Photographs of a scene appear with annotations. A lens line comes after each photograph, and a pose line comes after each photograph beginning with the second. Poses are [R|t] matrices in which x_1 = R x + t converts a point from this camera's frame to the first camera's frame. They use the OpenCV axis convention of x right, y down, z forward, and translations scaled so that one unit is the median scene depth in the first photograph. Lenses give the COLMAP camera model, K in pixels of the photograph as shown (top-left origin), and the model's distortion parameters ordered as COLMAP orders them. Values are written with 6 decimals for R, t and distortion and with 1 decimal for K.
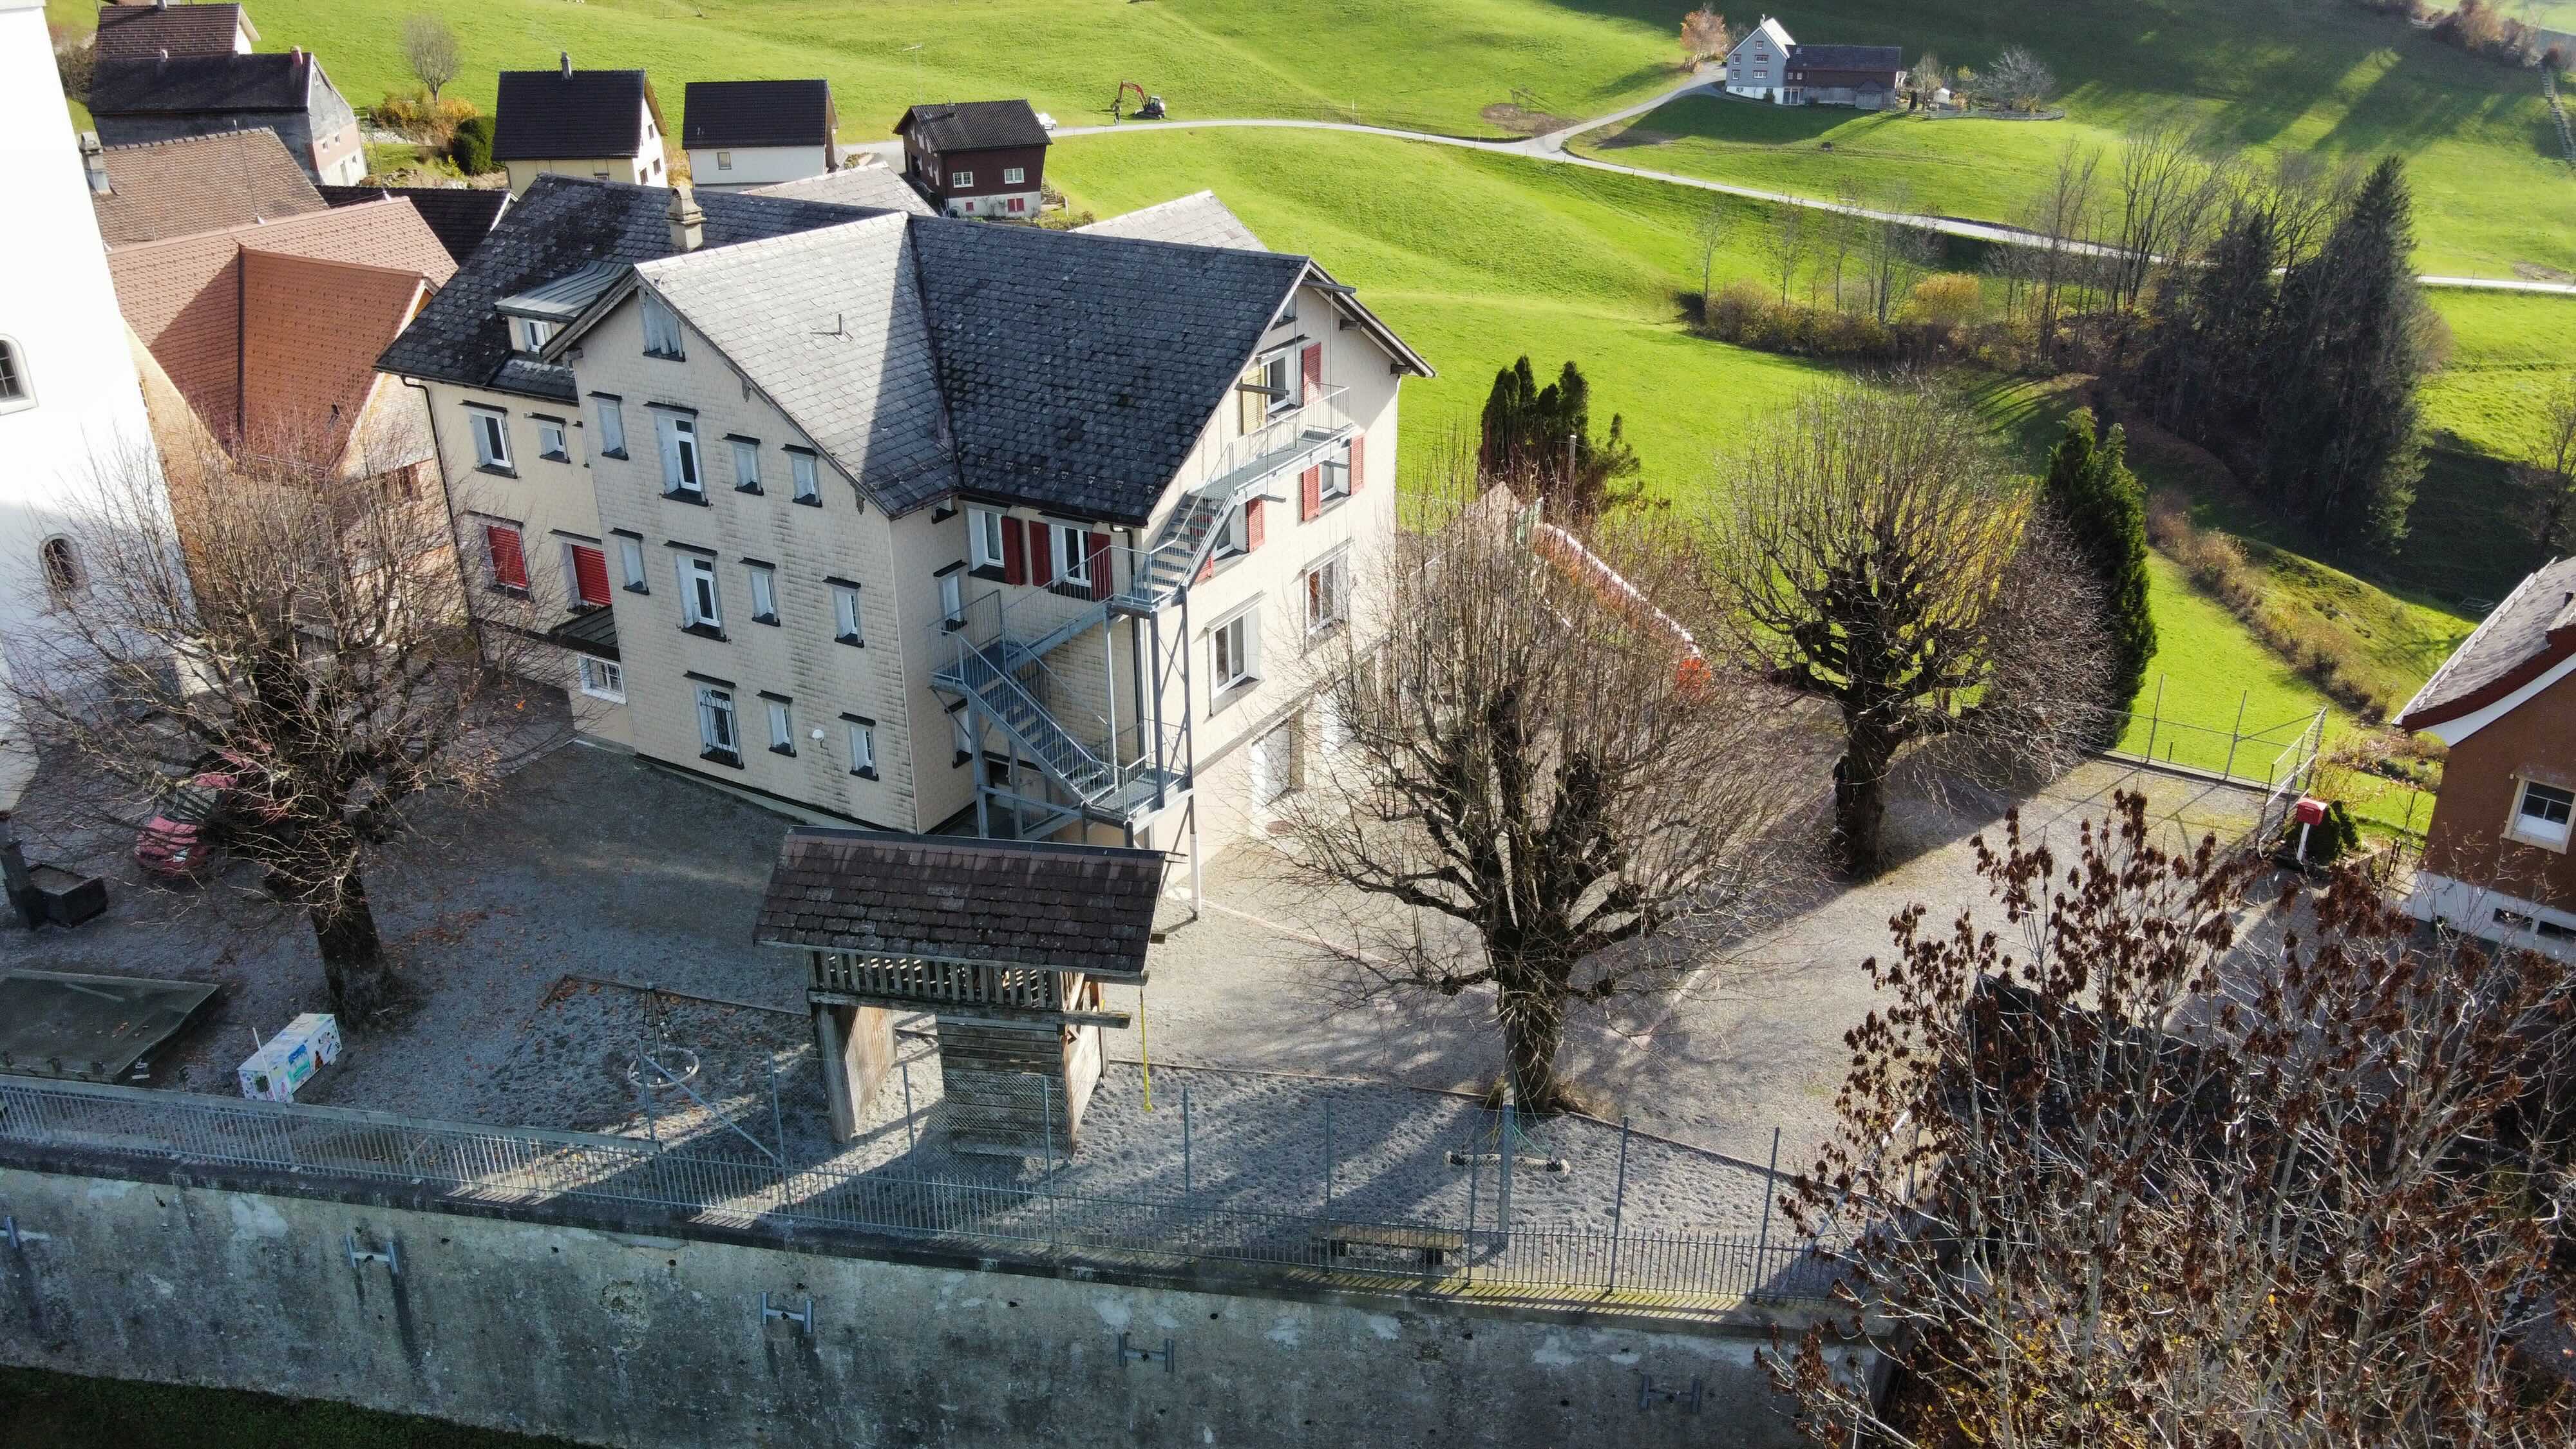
lens RADIAL K [[1980.8, 0, 1274.0], [0, 1980.8, 734.0], [0, 0, 1]] dist [0.010257, 0.010466]
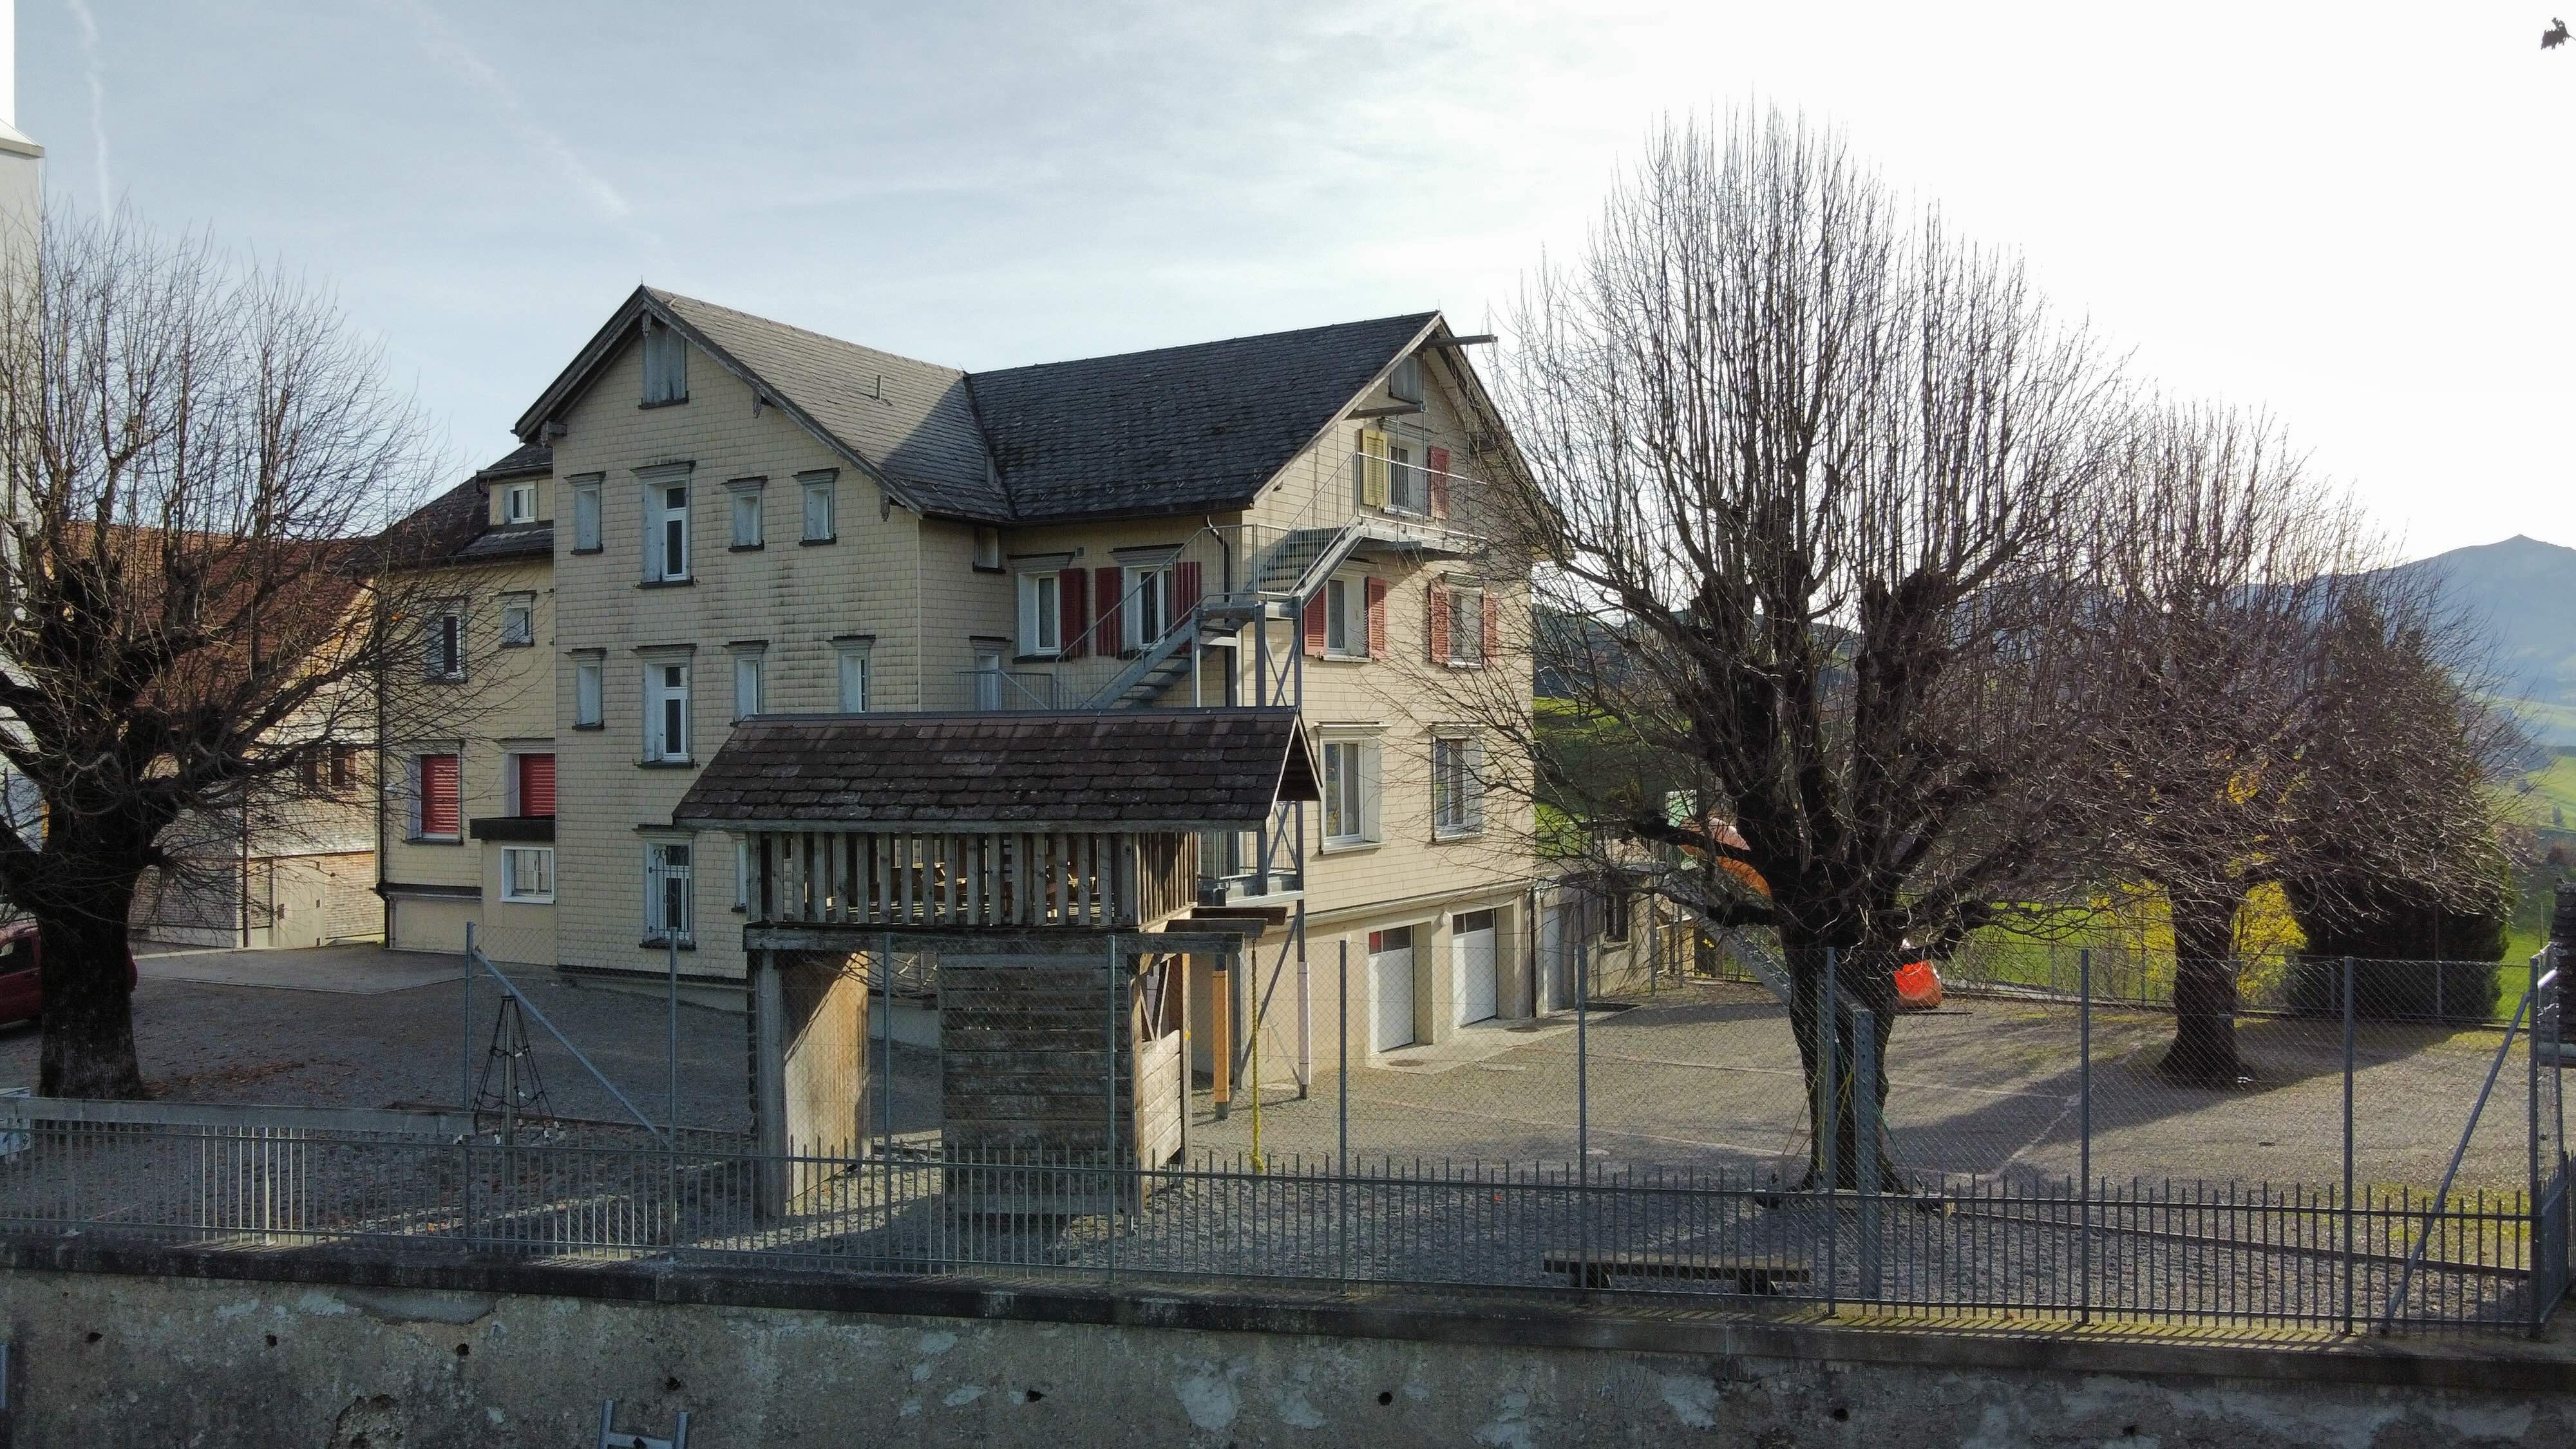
lens RADIAL K [[1980.8, 0, 1274.0], [0, 1980.8, 734.0], [0, 0, 1]] dist [0.010257, 0.010466]
pose [[0.999959, 0.002741, -0.008667, -0.055481], [-0.006187, 0.903733, -0.428052, 0.350186], [0.006660, 0.428088, 0.903712, 0.382513]]
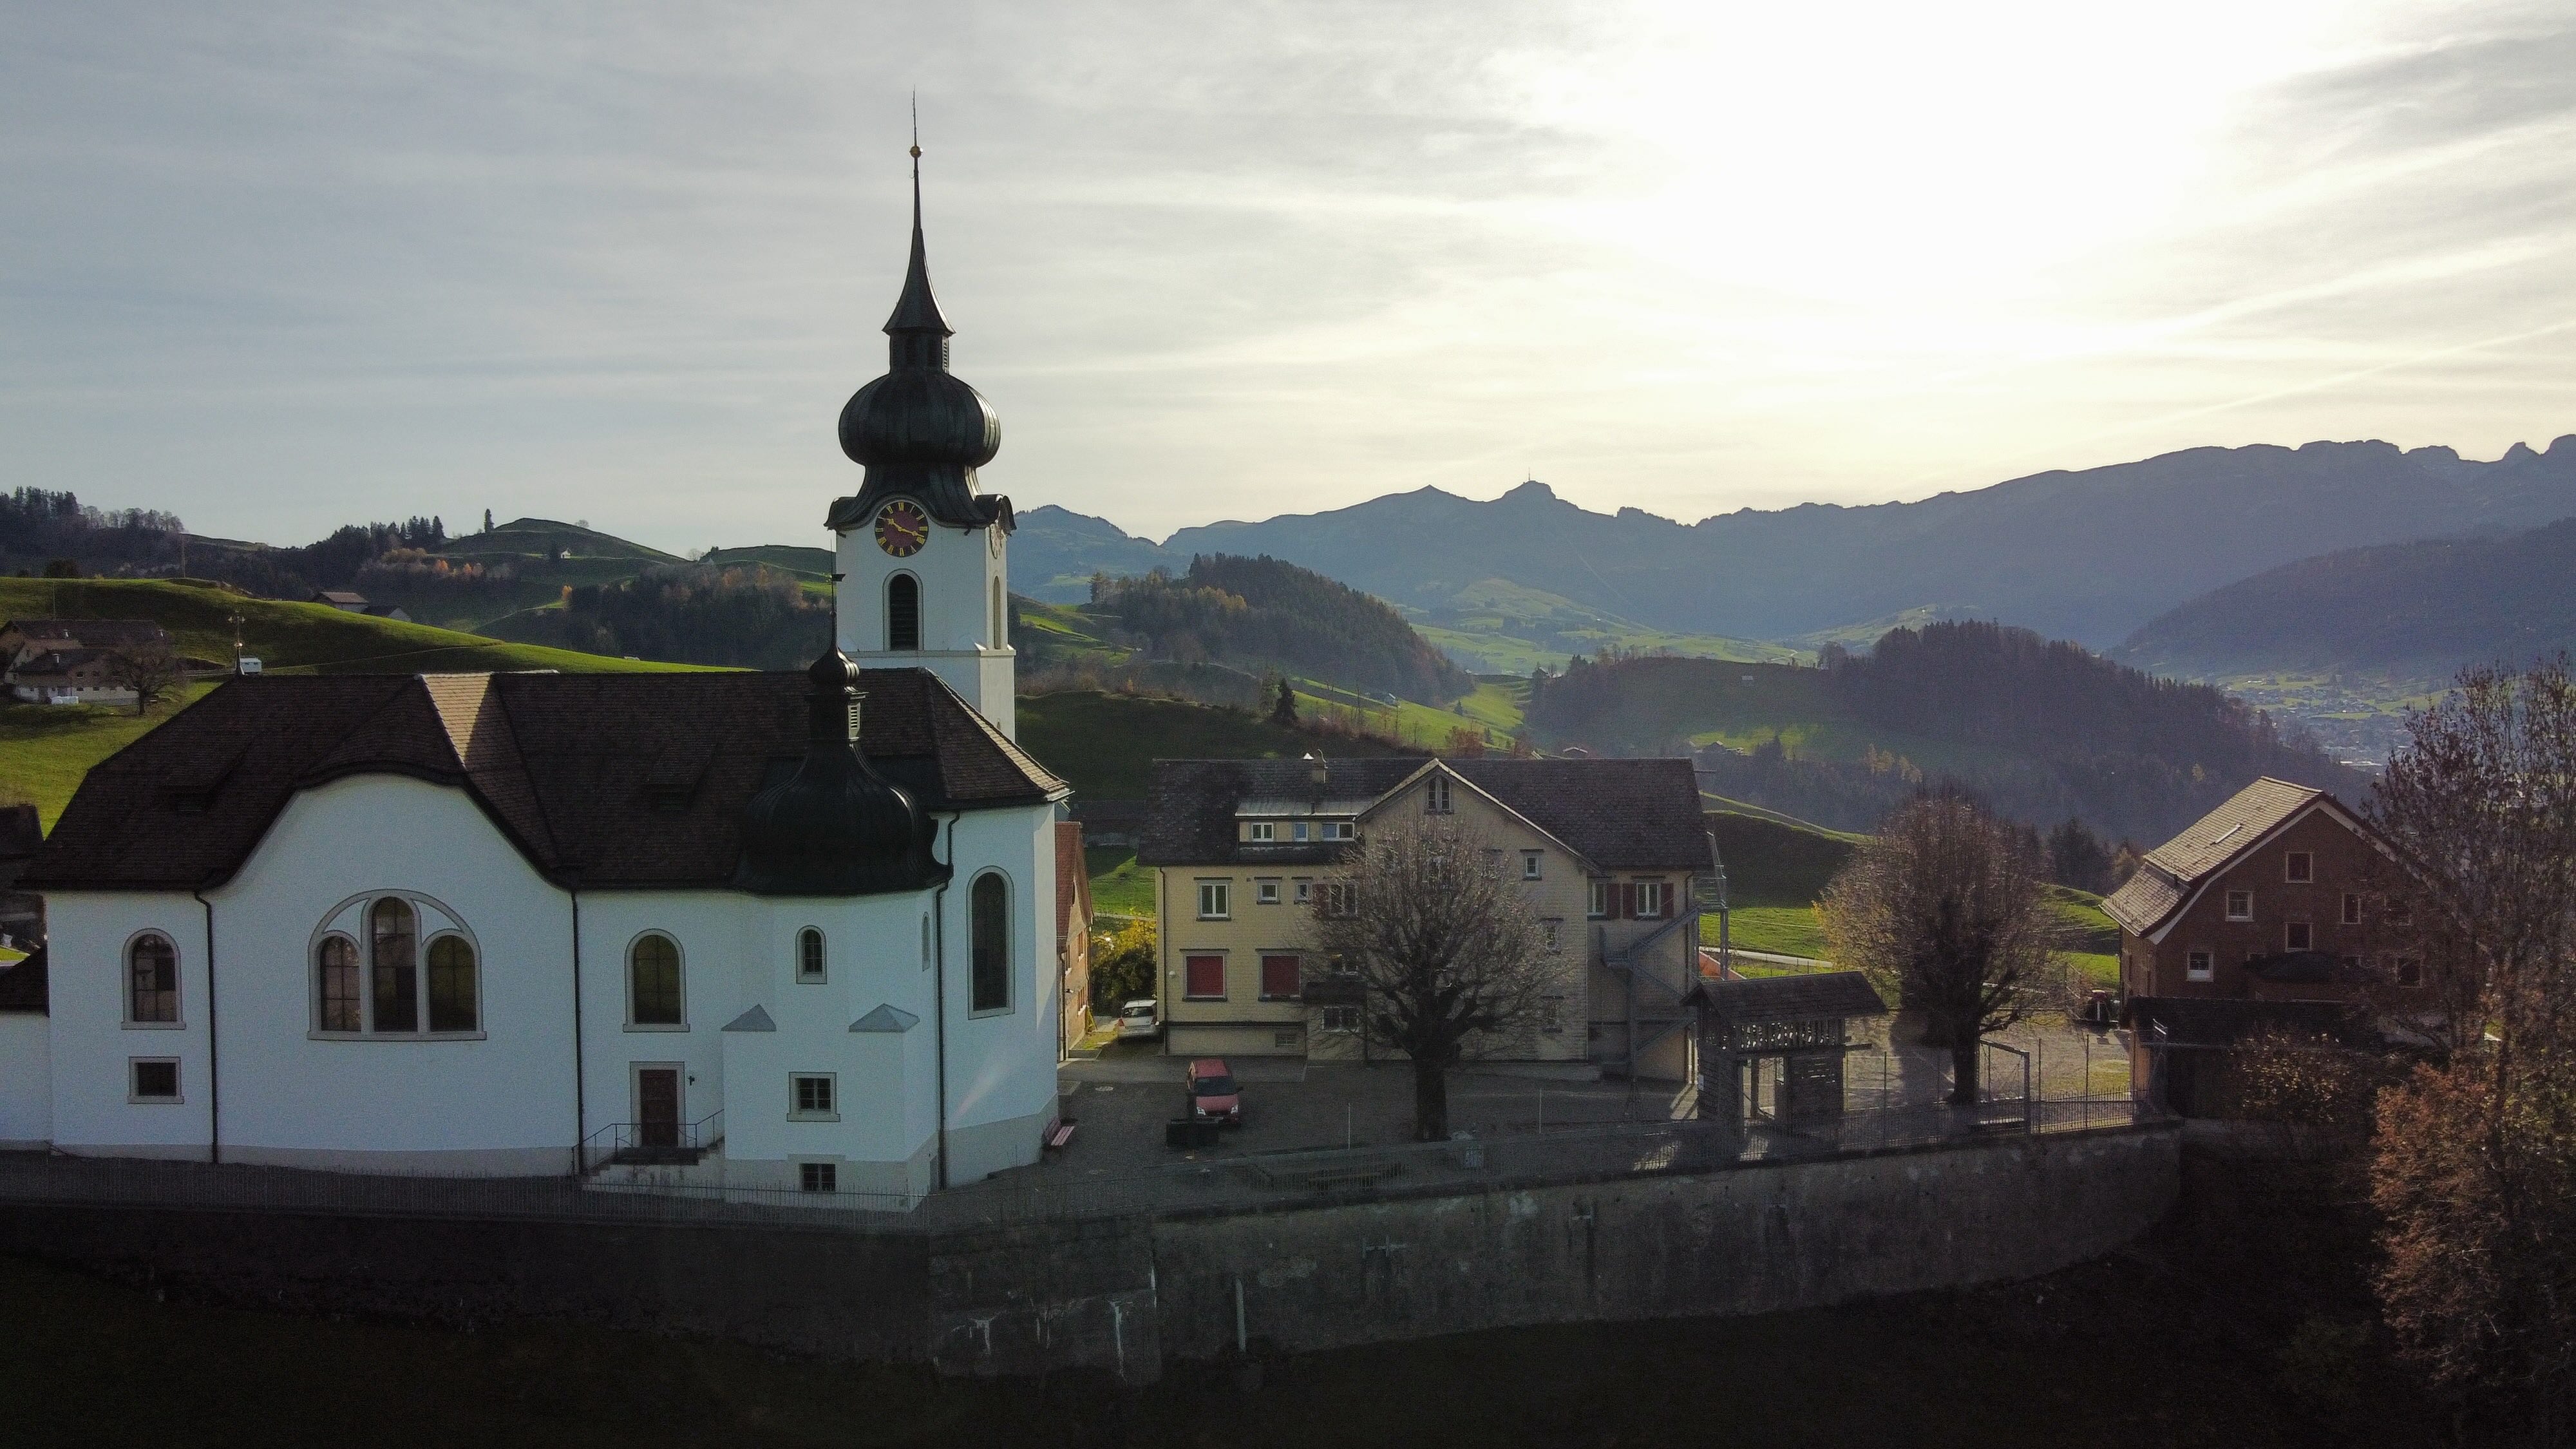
lens RADIAL K [[1980.8, 0, 1274.0], [0, 1980.8, 734.0], [0, 0, 1]] dist [0.010257, 0.010466]
pose [[0.887728, -0.018810, 0.459984, -1.620070], [0.196963, 0.918619, -0.342557, 0.439828], [-0.416107, 0.394697, 0.819188, -0.641945]]
